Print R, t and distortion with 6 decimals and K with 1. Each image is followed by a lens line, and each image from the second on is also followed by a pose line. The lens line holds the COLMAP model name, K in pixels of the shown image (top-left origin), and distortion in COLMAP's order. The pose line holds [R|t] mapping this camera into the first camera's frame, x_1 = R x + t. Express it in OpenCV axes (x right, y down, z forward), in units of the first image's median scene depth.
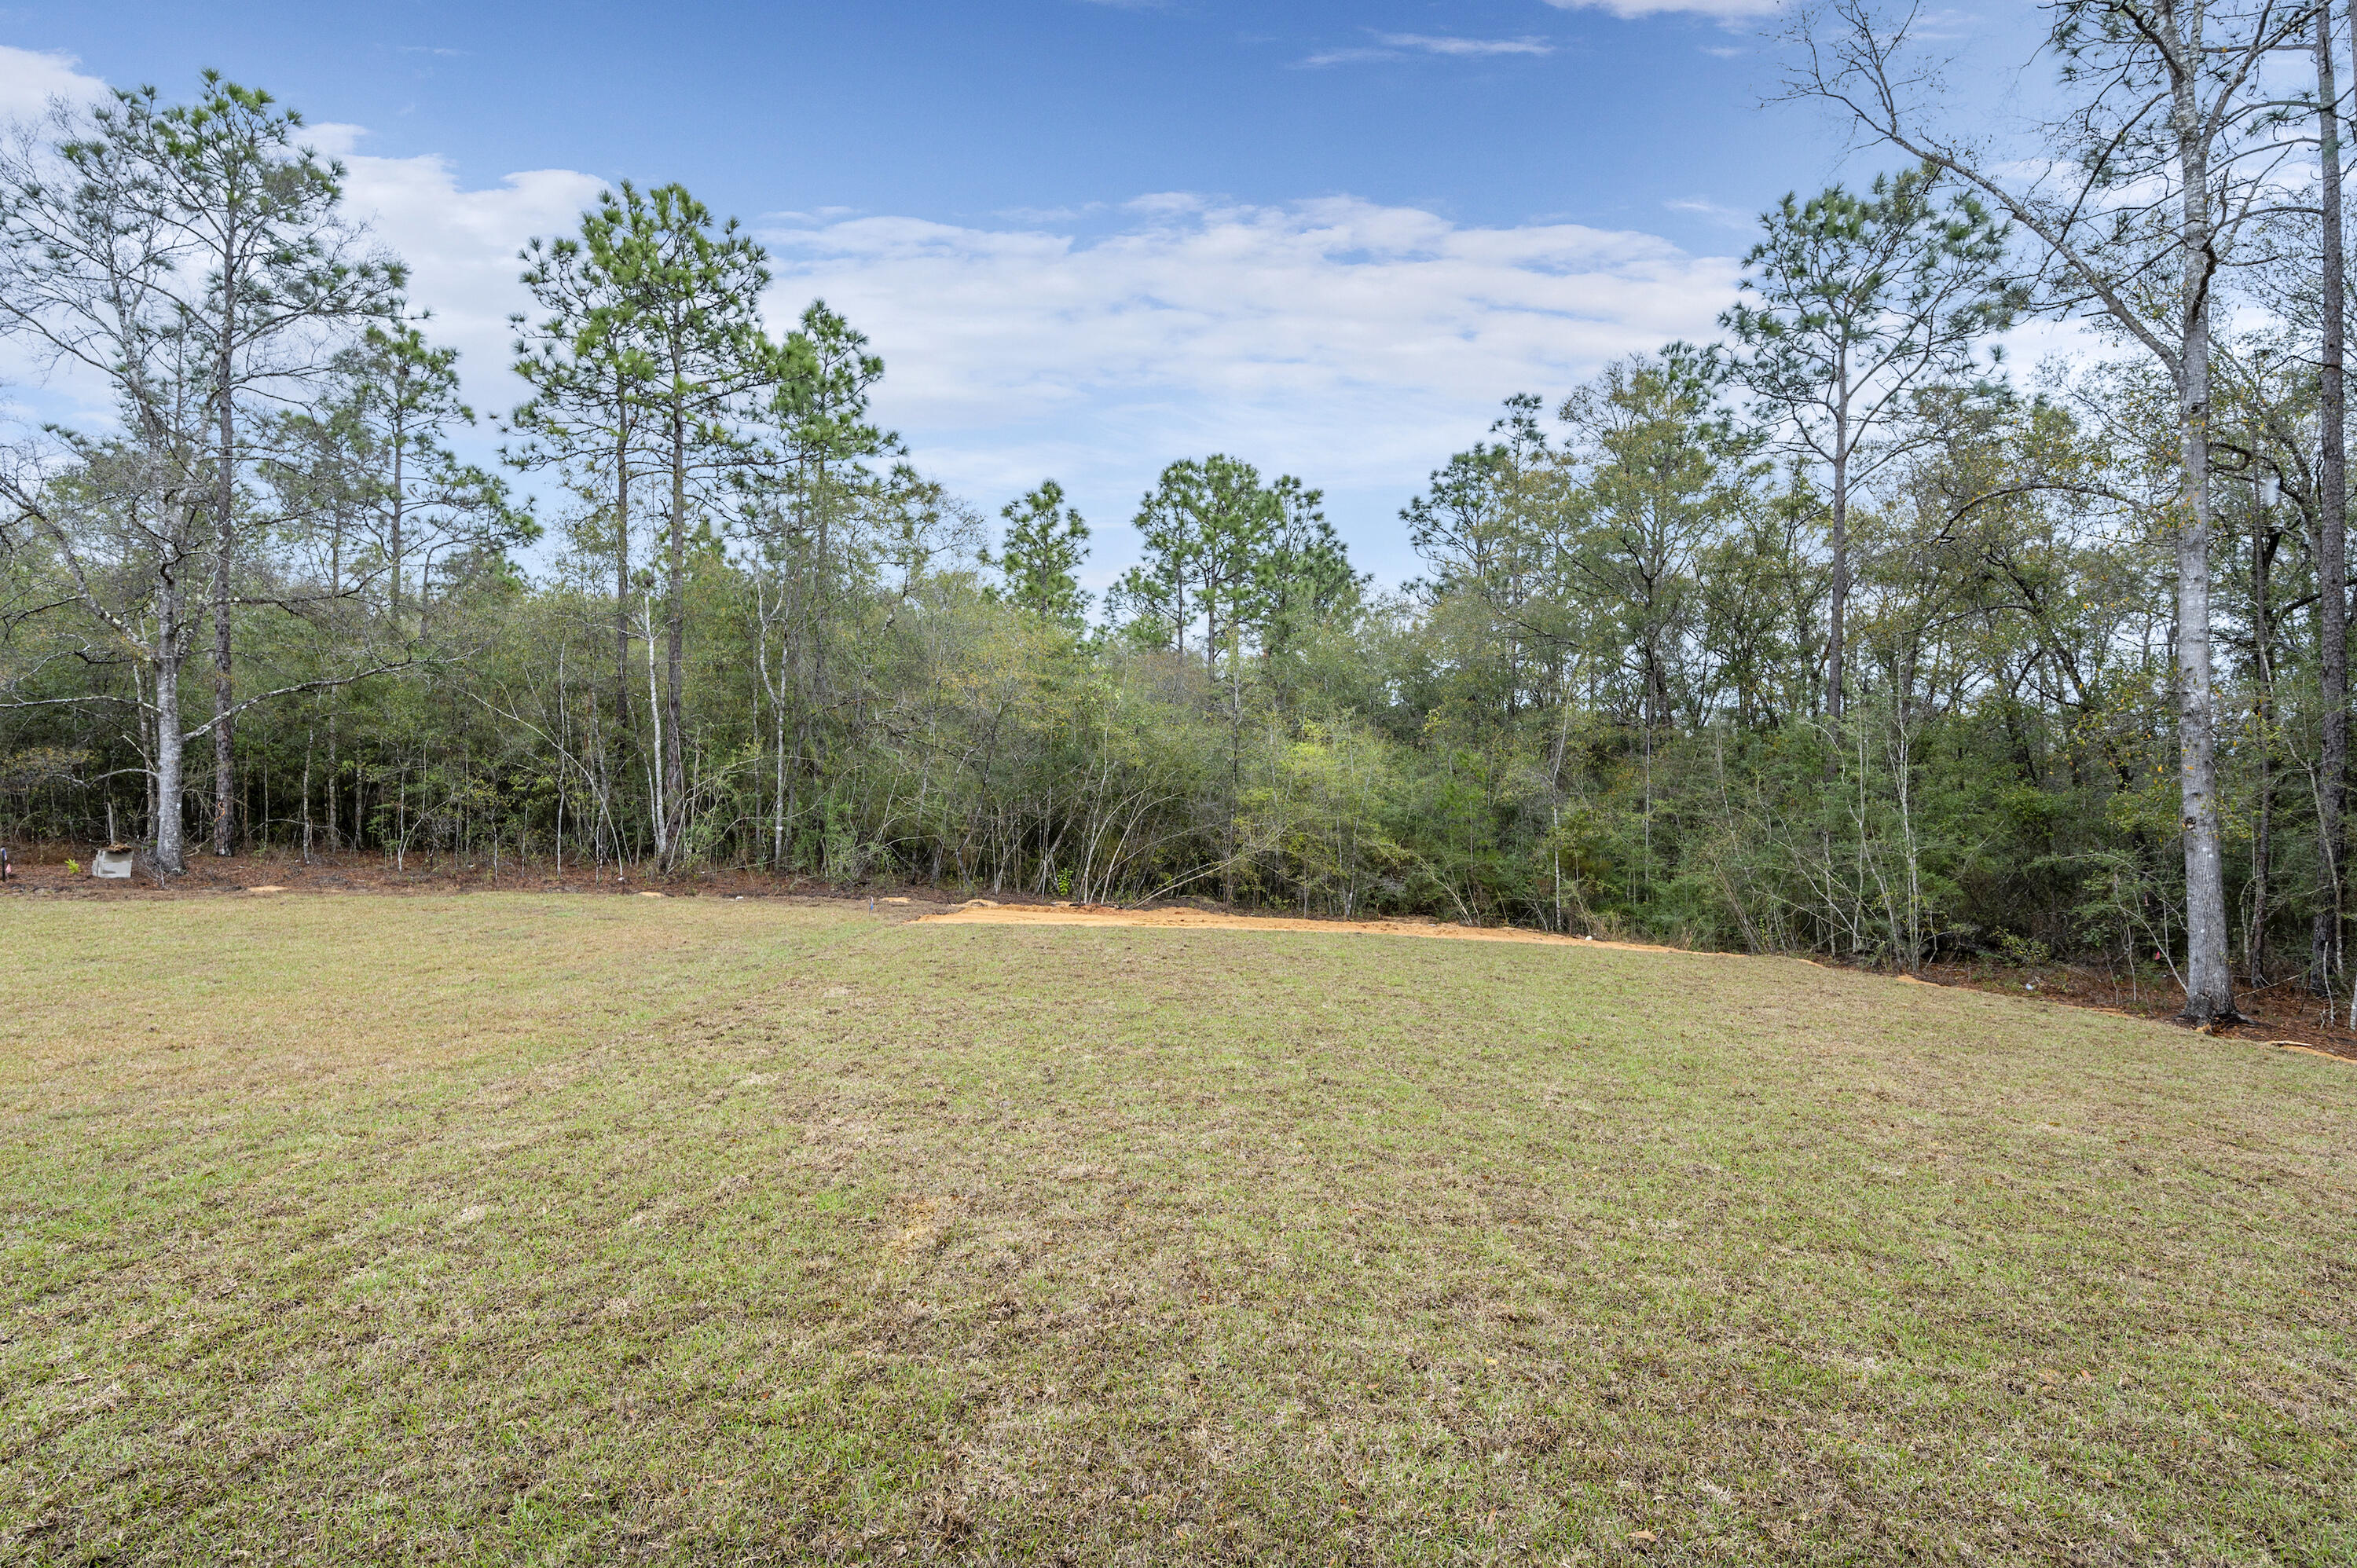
lens RADIAL K [[1078.8, 0, 1167.8], [0, 1078.8, 772.4], [0, 0, 1]] dist [-0.002920, 0.000150]
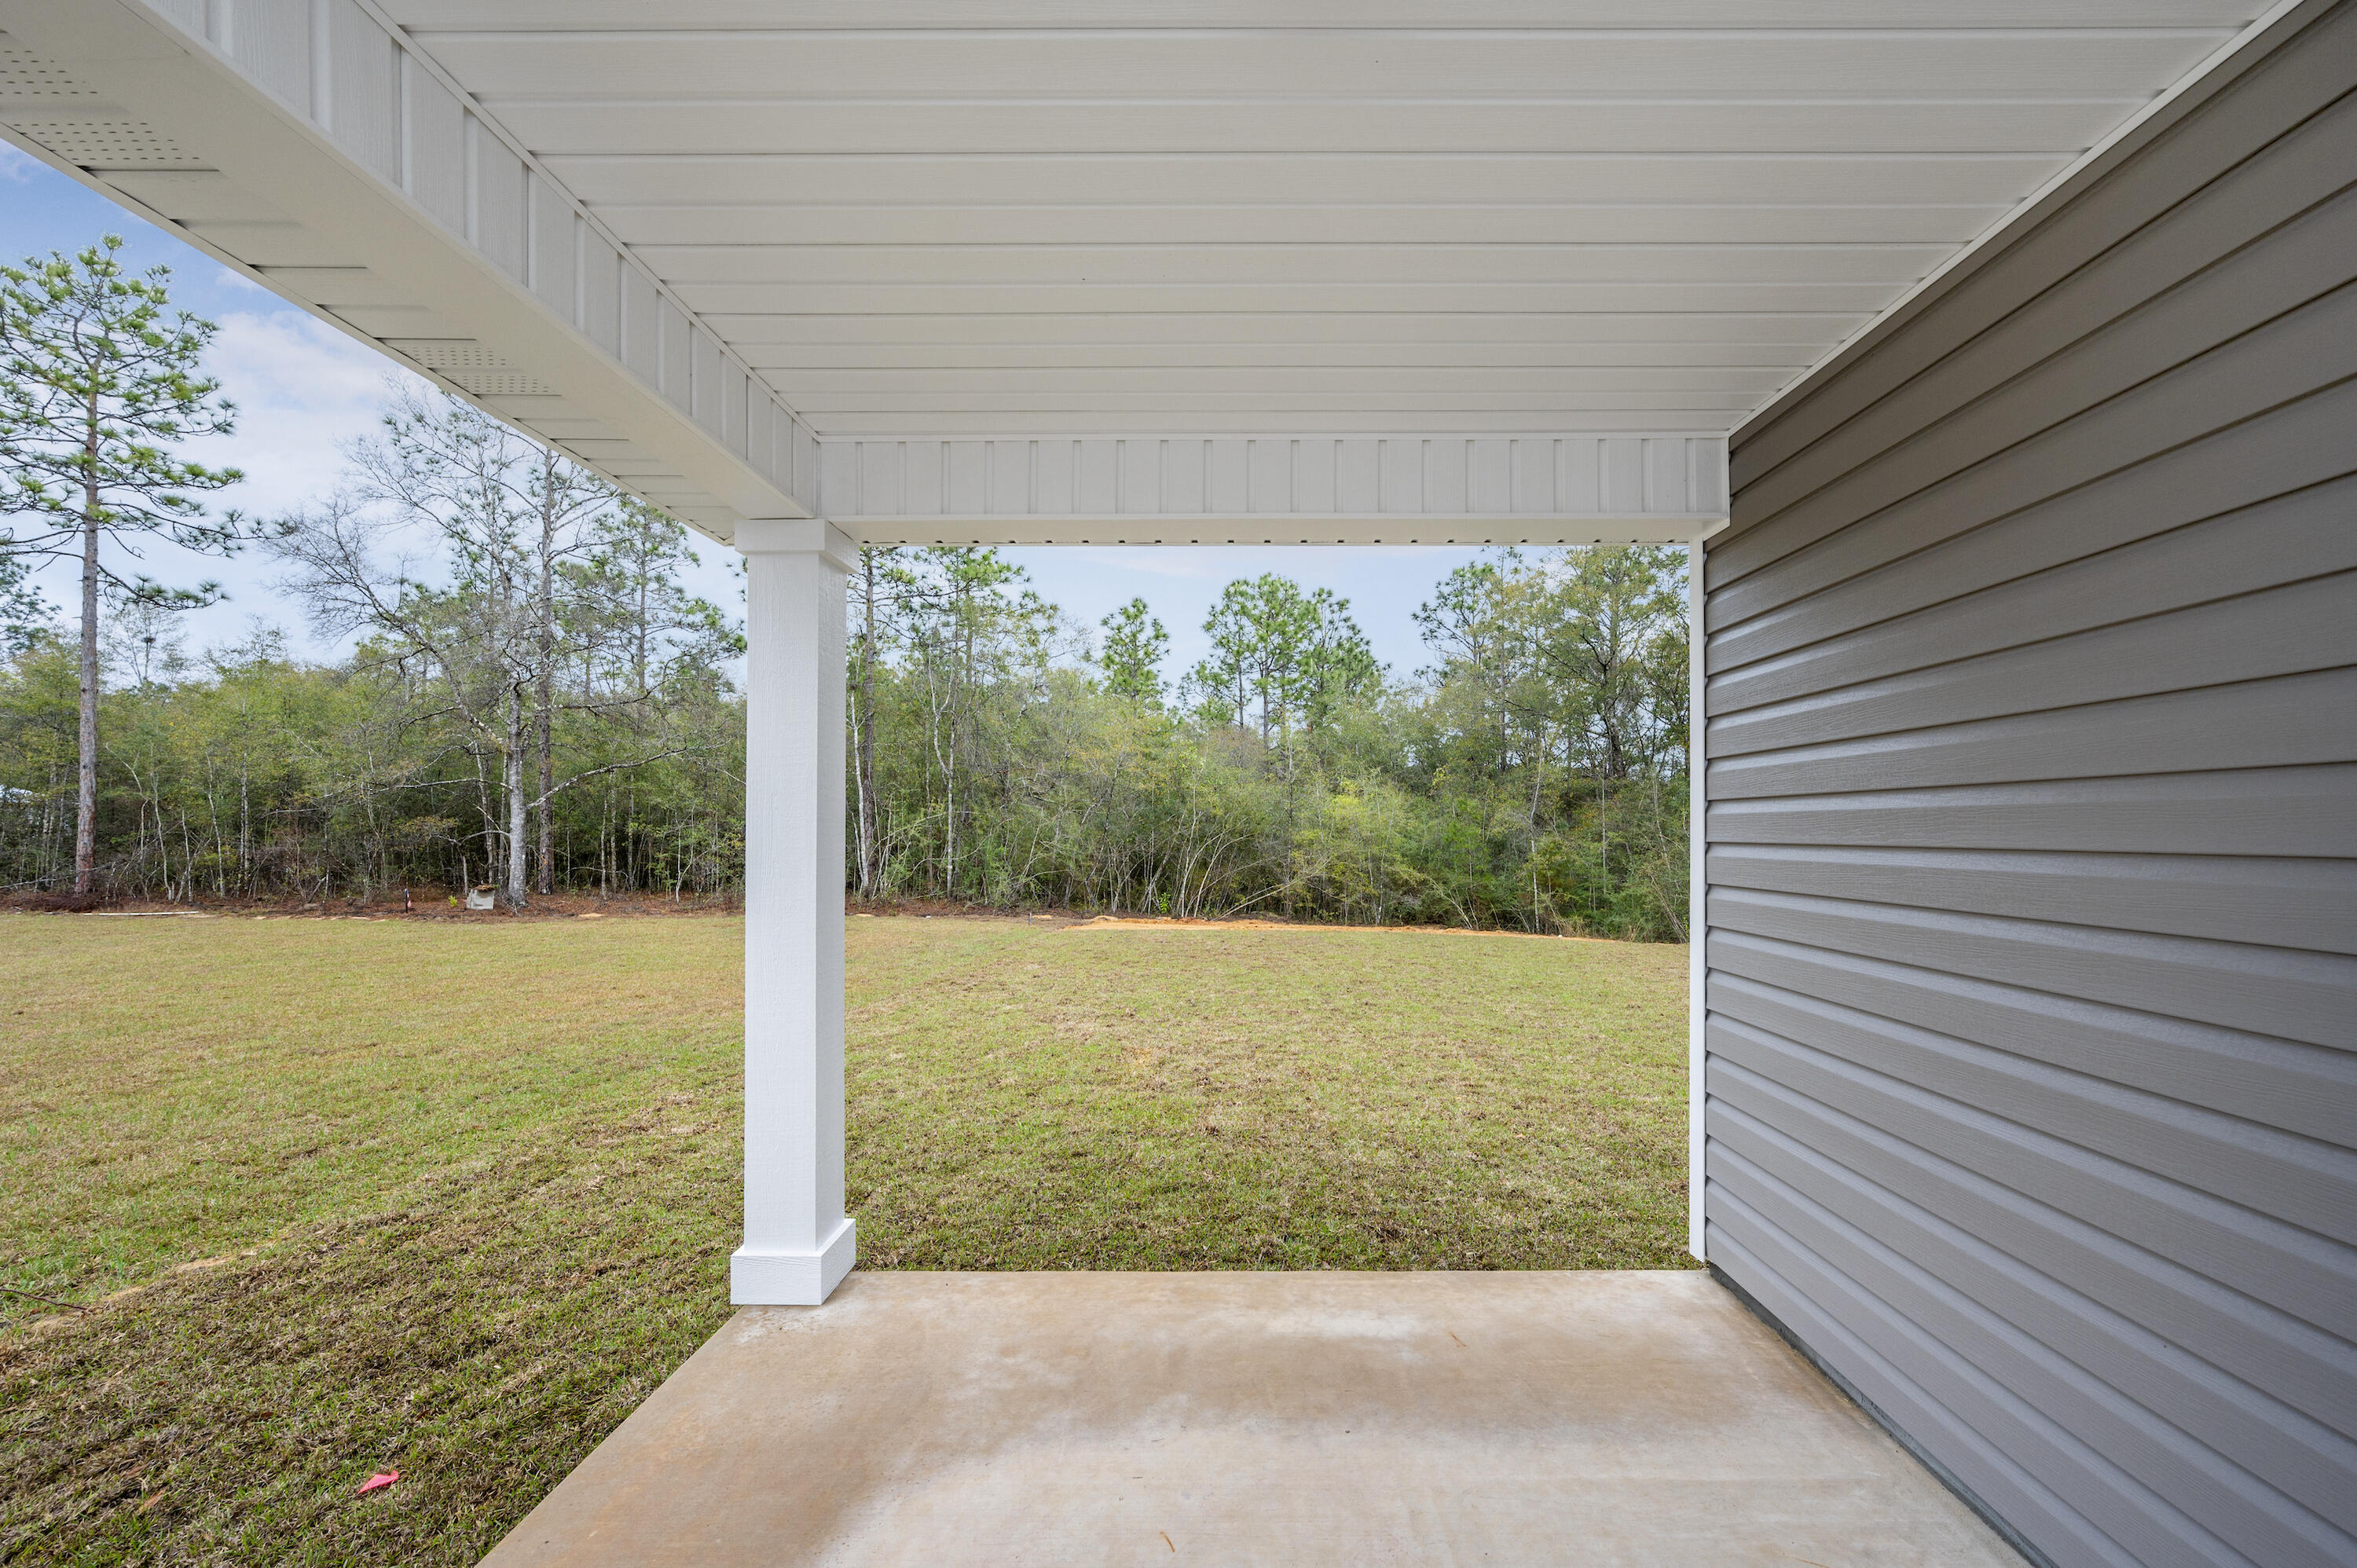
lens RADIAL K [[943.5, 0, 1188.4], [0, 943.5, 804.2], [0, 0, 1]] dist [0.001493, -0.000421]
pose [[0.999378, -0.019602, -0.029299, -0.027153], [0.018829, 0.999473, -0.026441, 0.009972], [0.029802, 0.025873, 0.999221, -0.156092]]
